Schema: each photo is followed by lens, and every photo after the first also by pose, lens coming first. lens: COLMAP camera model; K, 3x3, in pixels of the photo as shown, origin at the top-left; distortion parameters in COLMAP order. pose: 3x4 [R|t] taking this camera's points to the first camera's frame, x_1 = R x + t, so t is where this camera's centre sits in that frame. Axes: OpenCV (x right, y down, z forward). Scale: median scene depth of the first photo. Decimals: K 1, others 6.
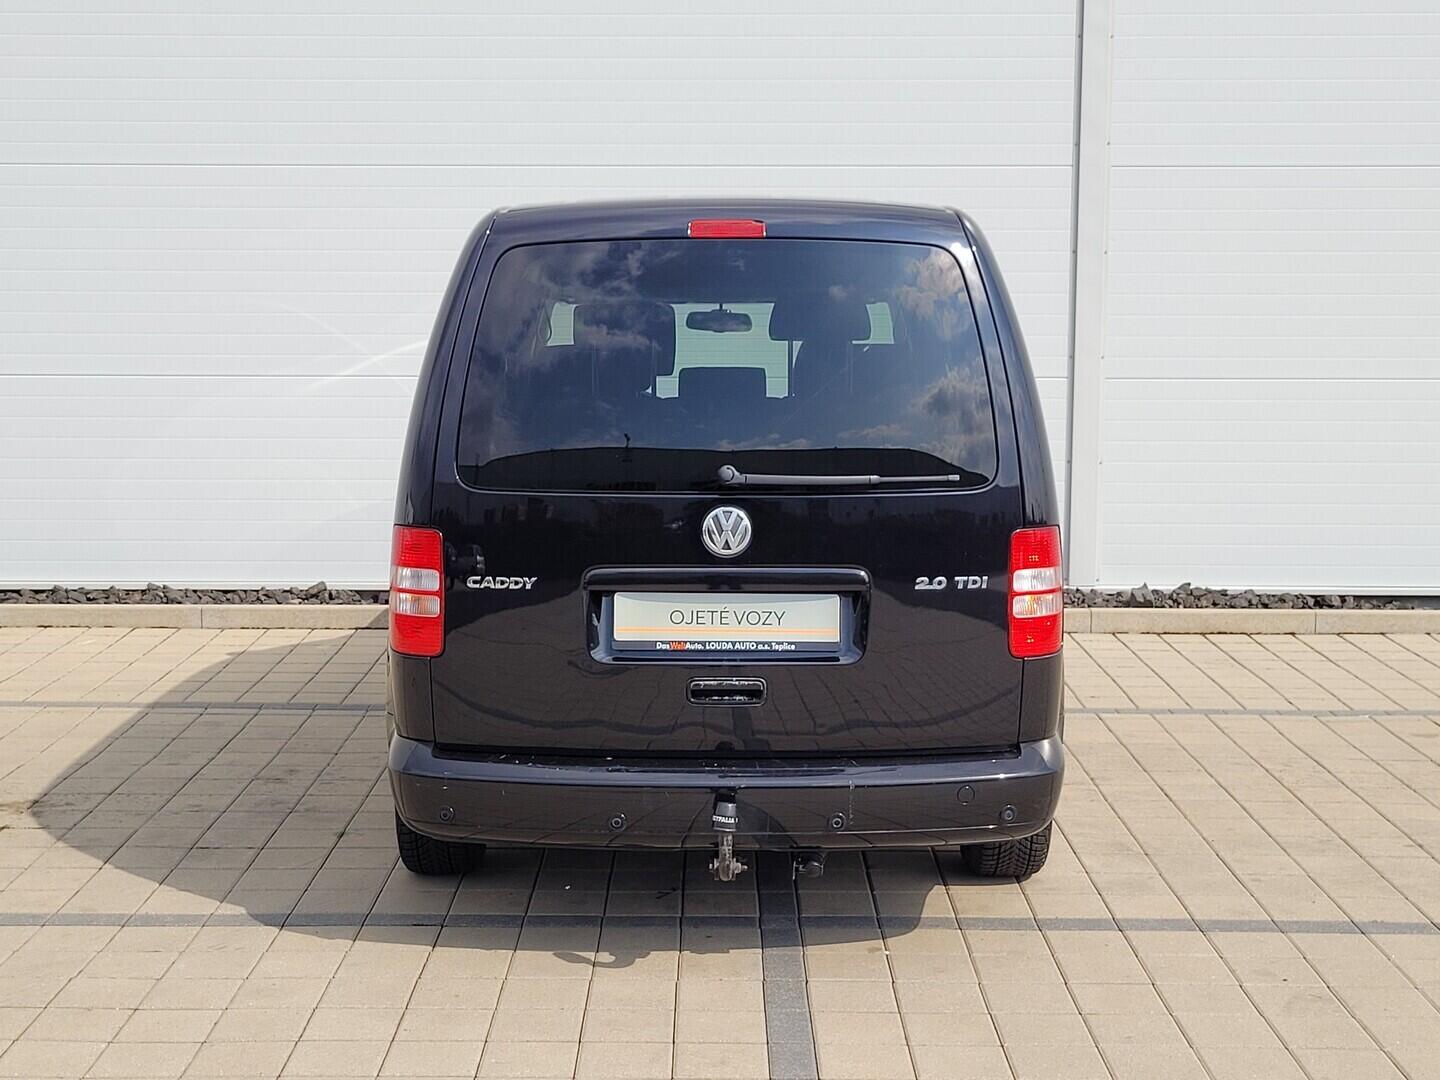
lens RADIAL K [[2086.2, 0, 720.0], [0, 2086.2, 540.0], [0, 0, 1]] dist [0.005750, -0.044239]
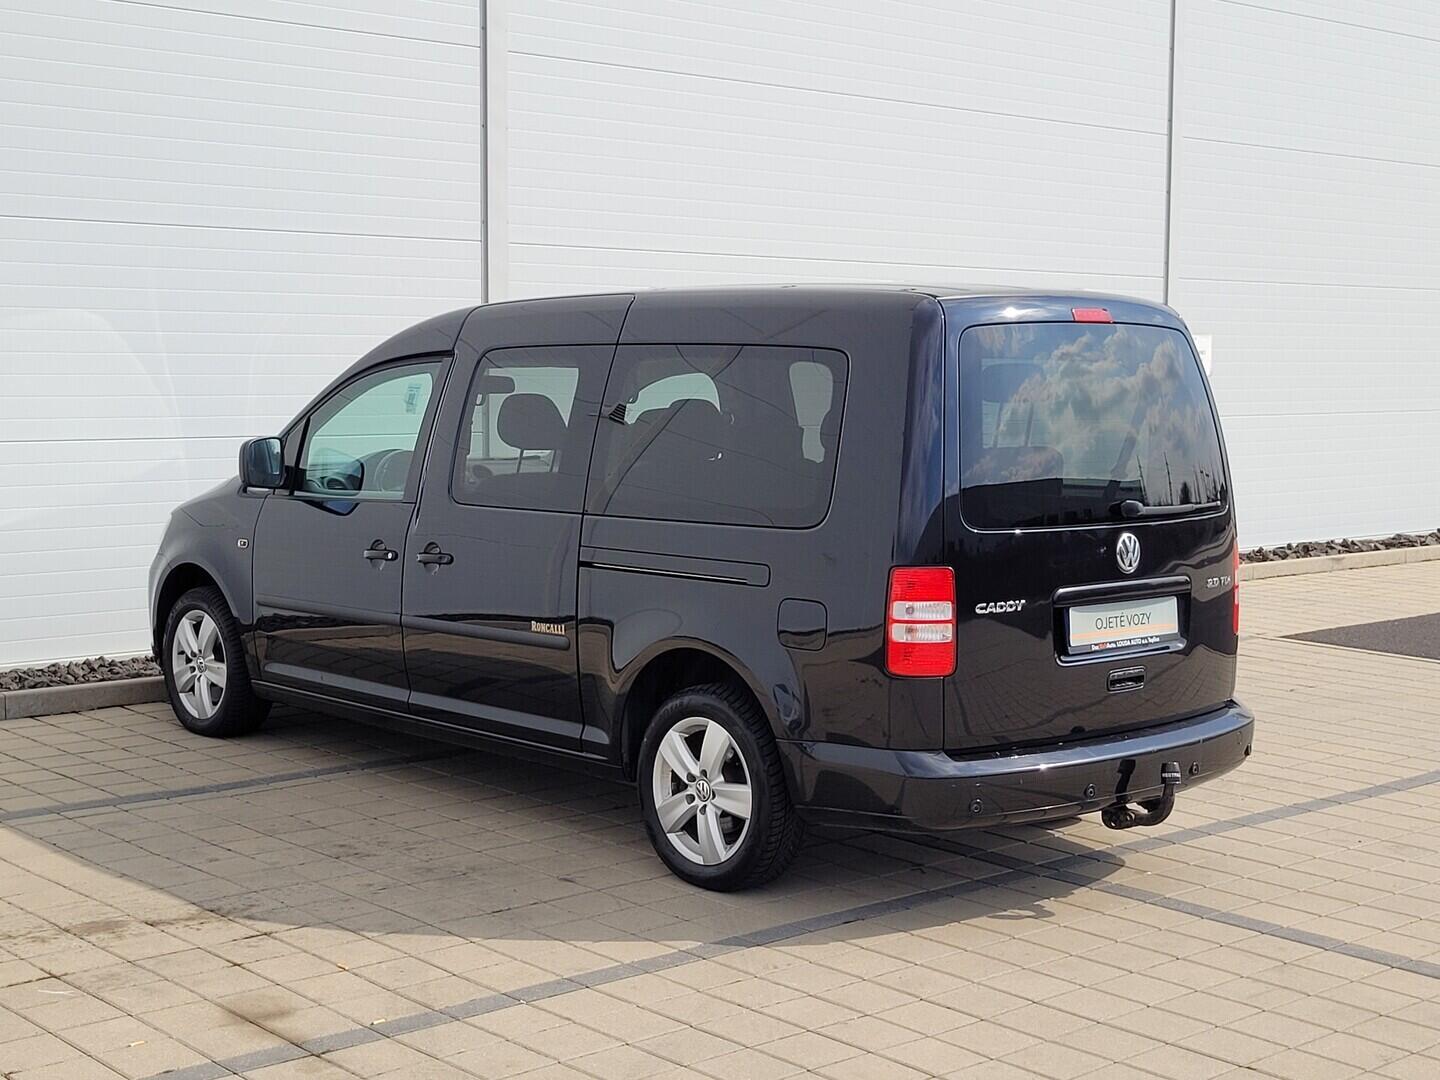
lens RADIAL K [[2086.2, 0, 720.0], [0, 2086.2, 540.0], [0, 0, 1]] dist [0.005750, -0.044239]
pose [[0.738465, -0.053334, 0.672180, -1.026168], [0.070756, 0.997493, 0.001413, -0.030911], [-0.670570, 0.046517, 0.740387, 0.222673]]
